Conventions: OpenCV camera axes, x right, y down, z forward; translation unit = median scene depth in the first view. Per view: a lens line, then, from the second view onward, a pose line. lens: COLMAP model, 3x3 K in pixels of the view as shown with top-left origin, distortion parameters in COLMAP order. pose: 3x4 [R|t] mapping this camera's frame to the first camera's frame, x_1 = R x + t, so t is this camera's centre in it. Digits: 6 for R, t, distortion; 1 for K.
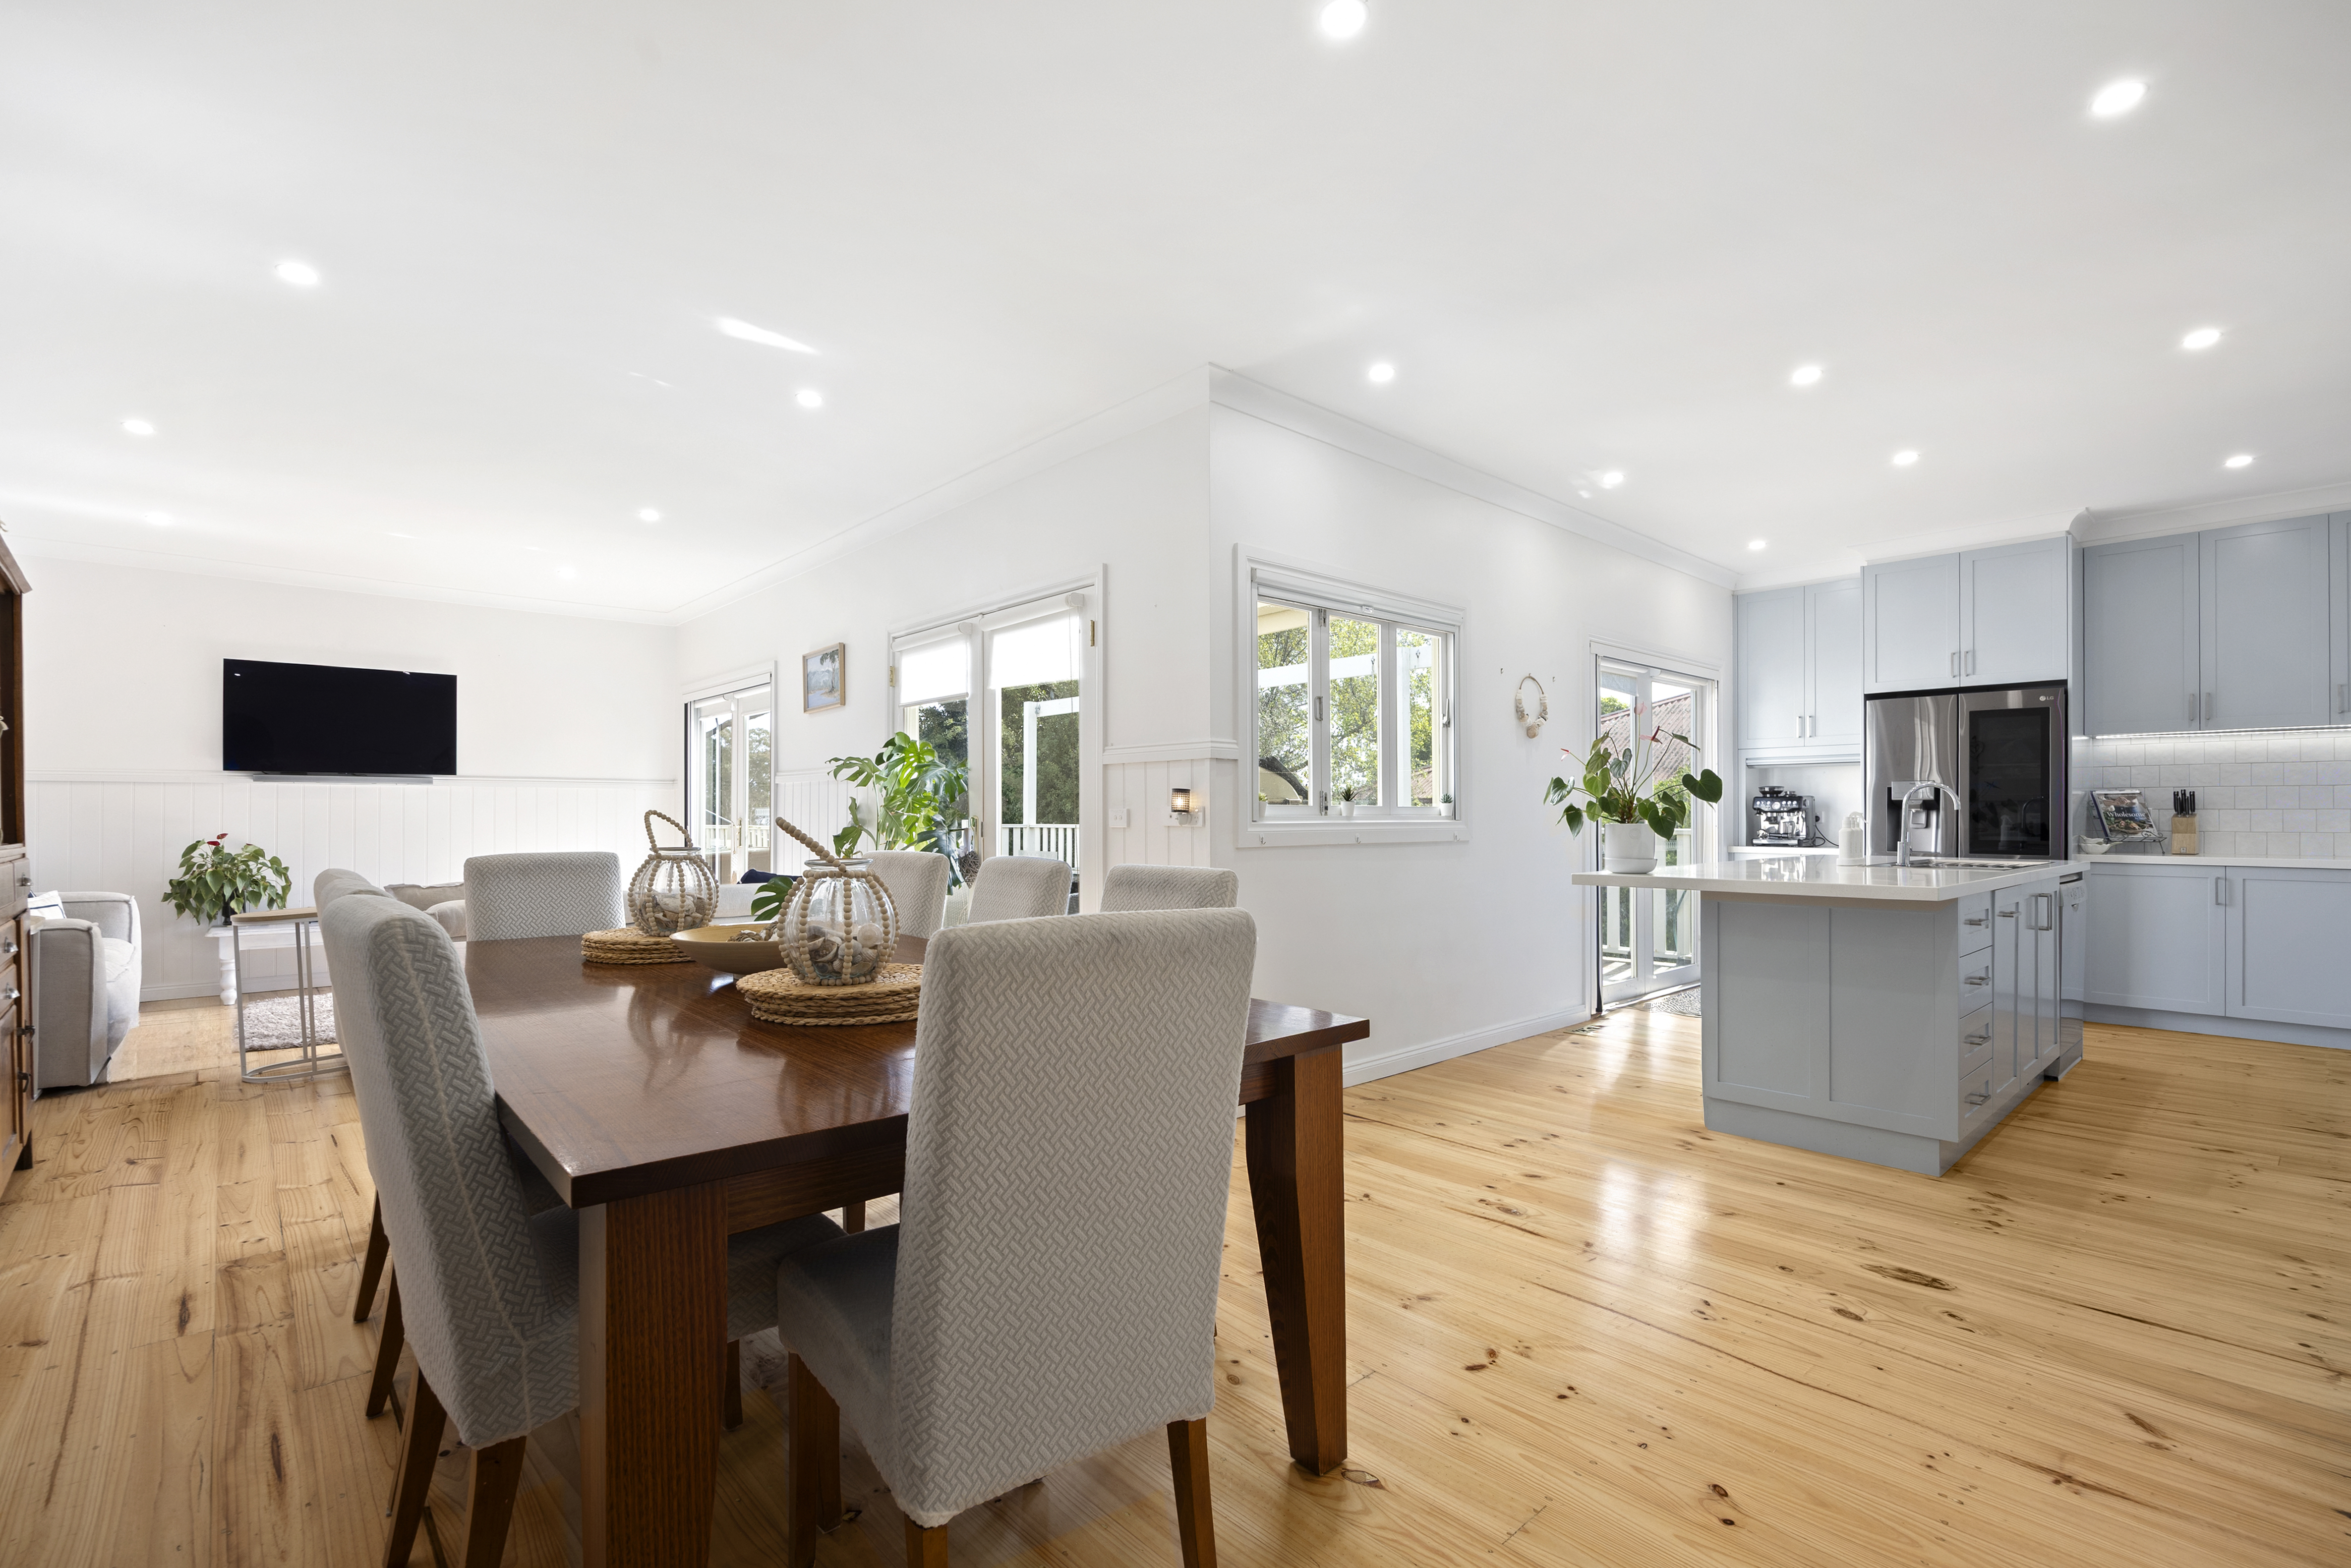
lens RADIAL K [[1055.9, 0, 1183.4], [0, 1055.9, 806.5], [0, 0, 1]] dist [0.000500, -0.000816]
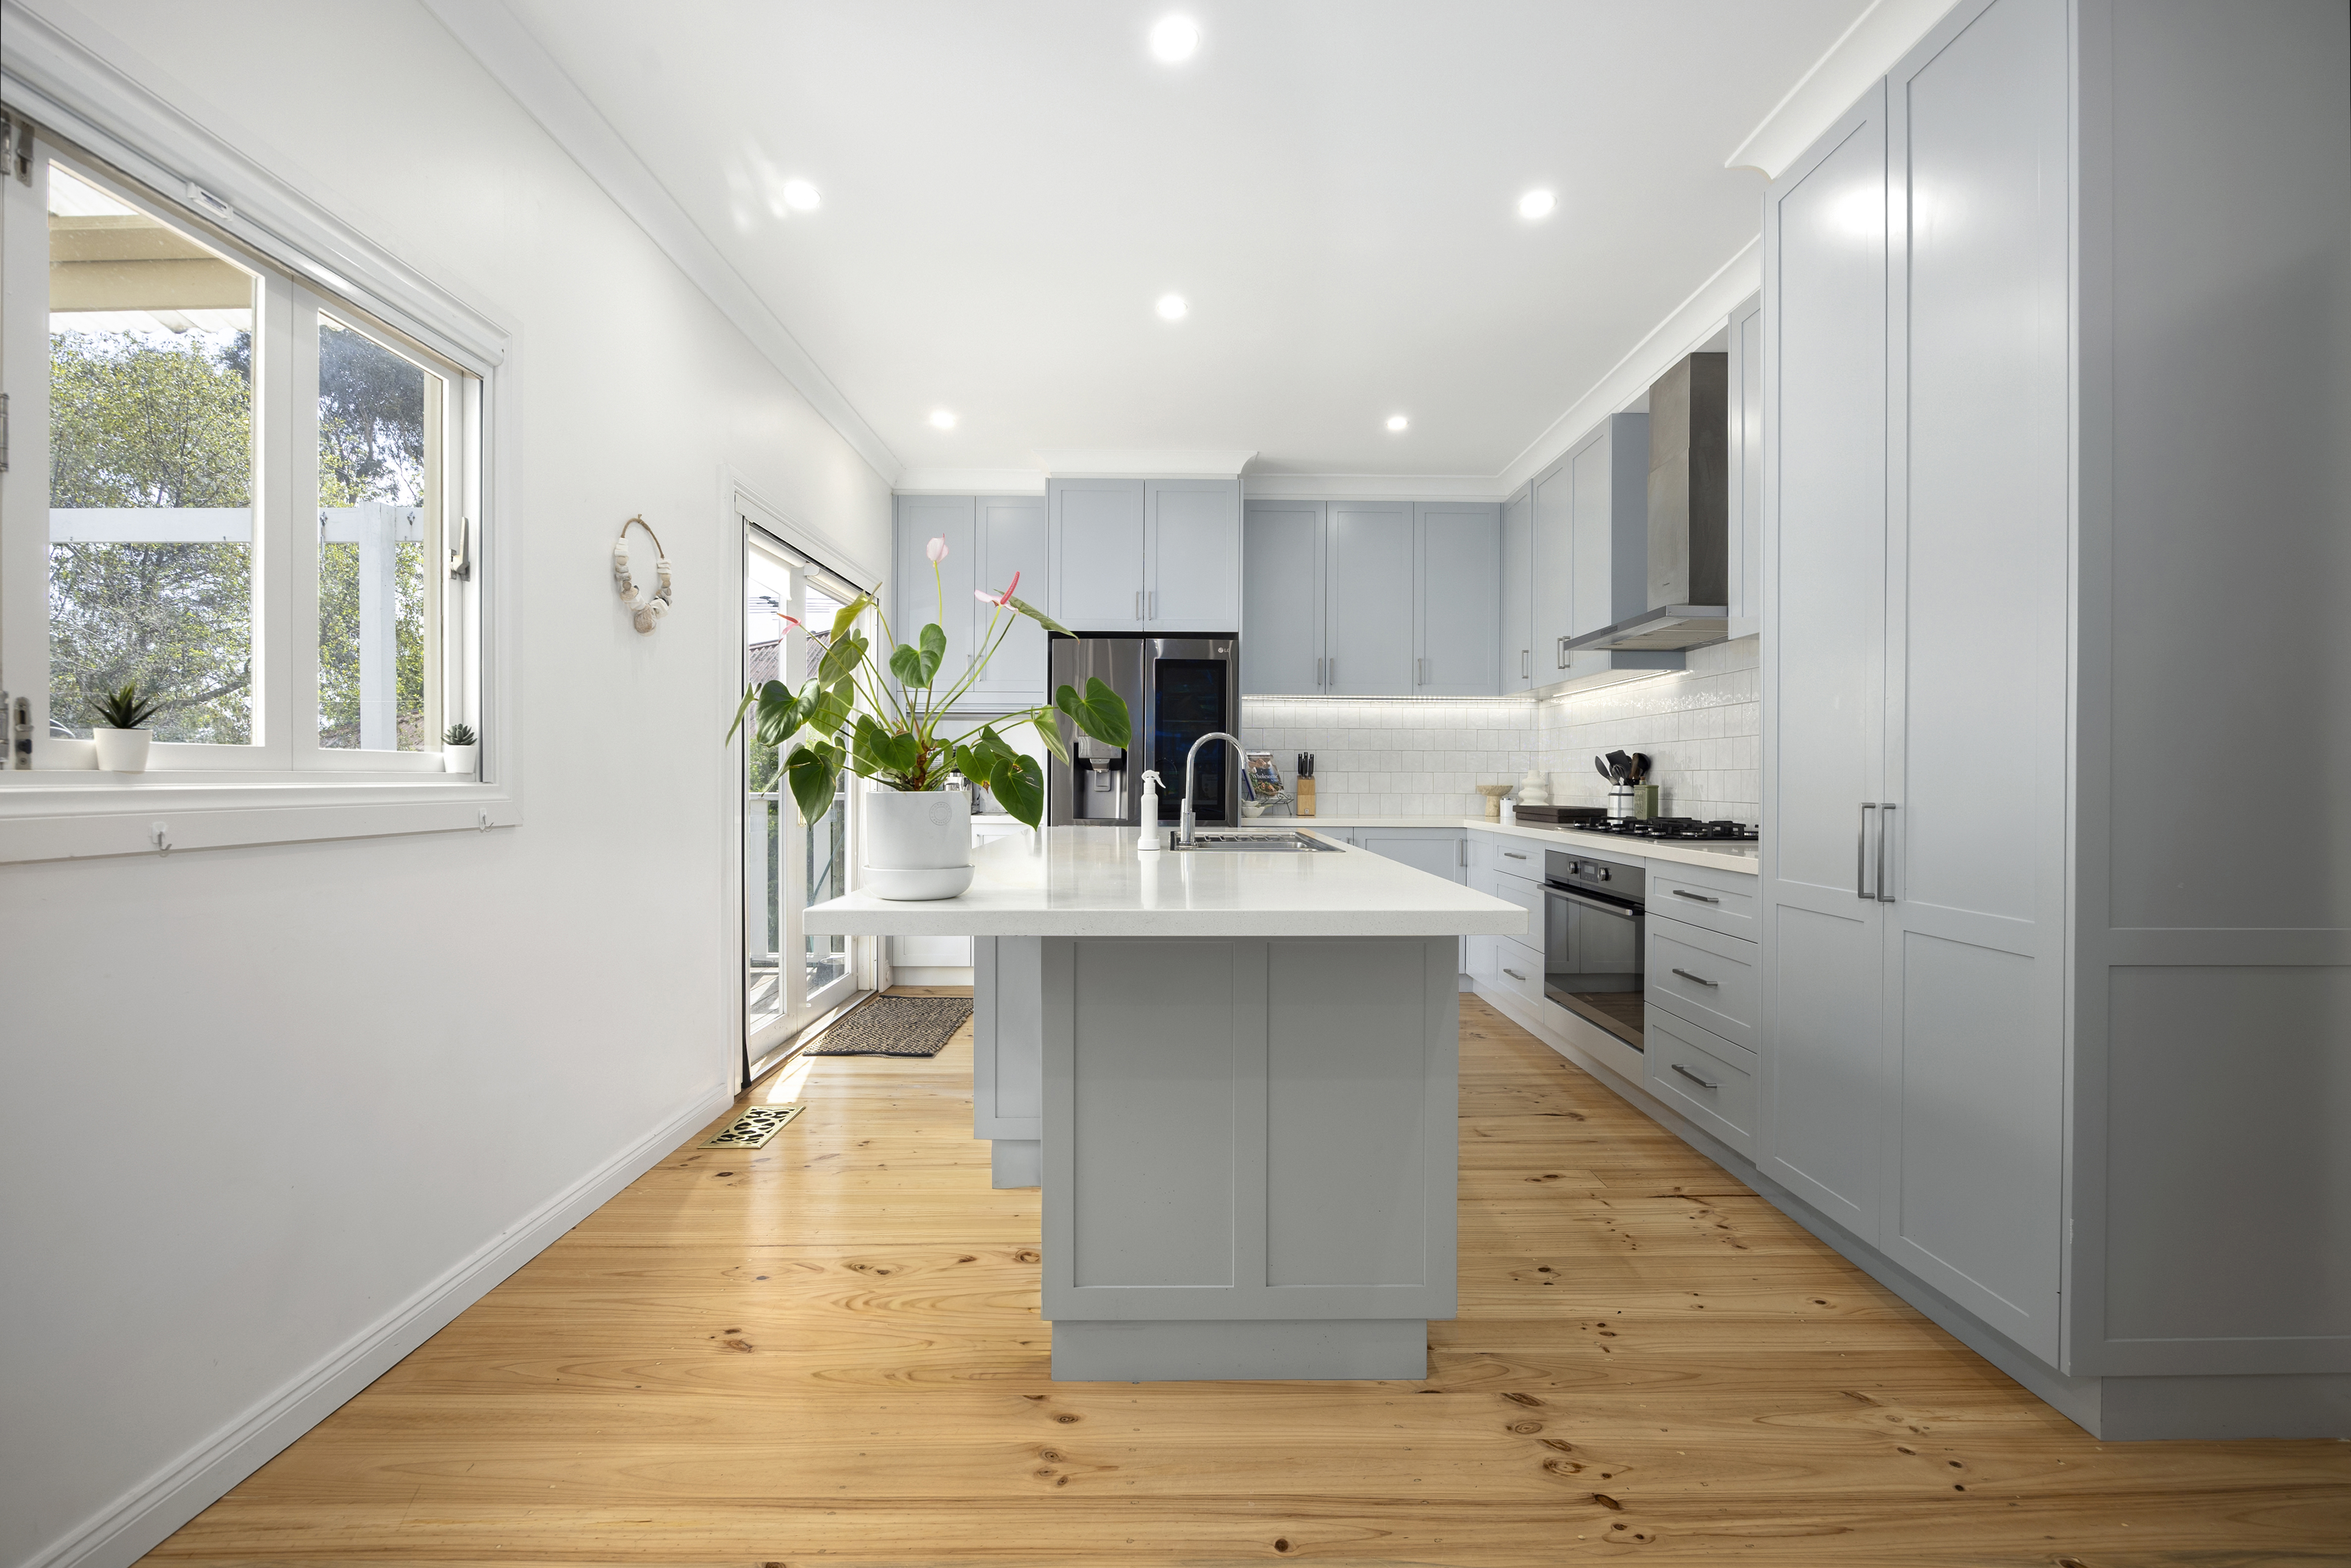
lens RADIAL K [[1055.9, 0, 1188.4], [0, 1055.9, 783.6], [0, 0, 1]] dist [0.000500, -0.000816]
pose [[0.660800, -0.001086, 0.750561, 0.106393], [-0.010657, 0.999885, 0.010829, 0.004620], [-0.750487, -0.015155, 0.660712, 0.428484]]
